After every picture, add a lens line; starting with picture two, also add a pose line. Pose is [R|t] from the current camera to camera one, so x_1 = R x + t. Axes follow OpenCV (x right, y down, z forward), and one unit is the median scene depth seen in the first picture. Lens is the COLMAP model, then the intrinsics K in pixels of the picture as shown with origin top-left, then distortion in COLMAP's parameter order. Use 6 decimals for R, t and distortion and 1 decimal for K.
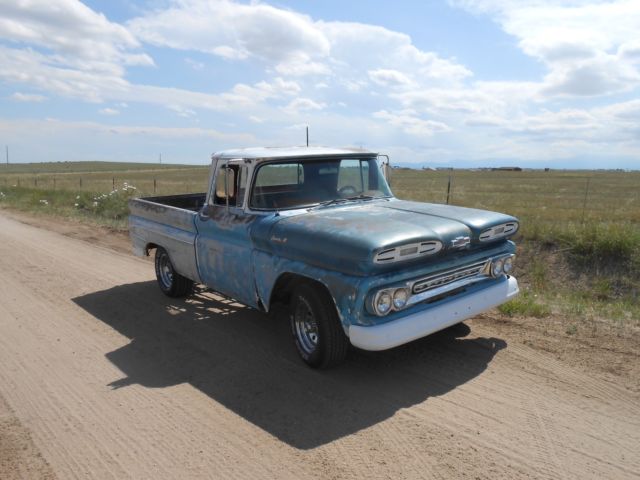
lens RADIAL K [[493.7, 0, 324.7], [0, 493.7, 237.4], [0, 0, 1]] dist [-0.005838, 0.003541]
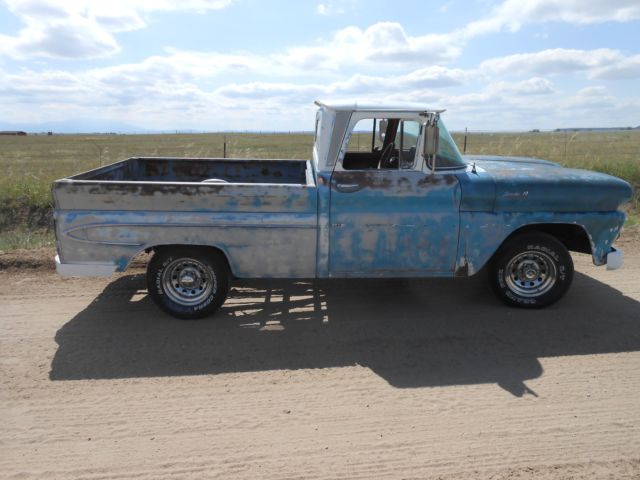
lens RADIAL K [[493.7, 0, 324.7], [0, 493.7, 237.4], [0, 0, 1]] dist [-0.005838, 0.003541]
pose [[0.589115, -0.174738, 0.788929, -0.850787], [0.118340, 0.984469, 0.129680, -0.064645], [-0.799336, 0.016966, 0.600644, 0.542577]]
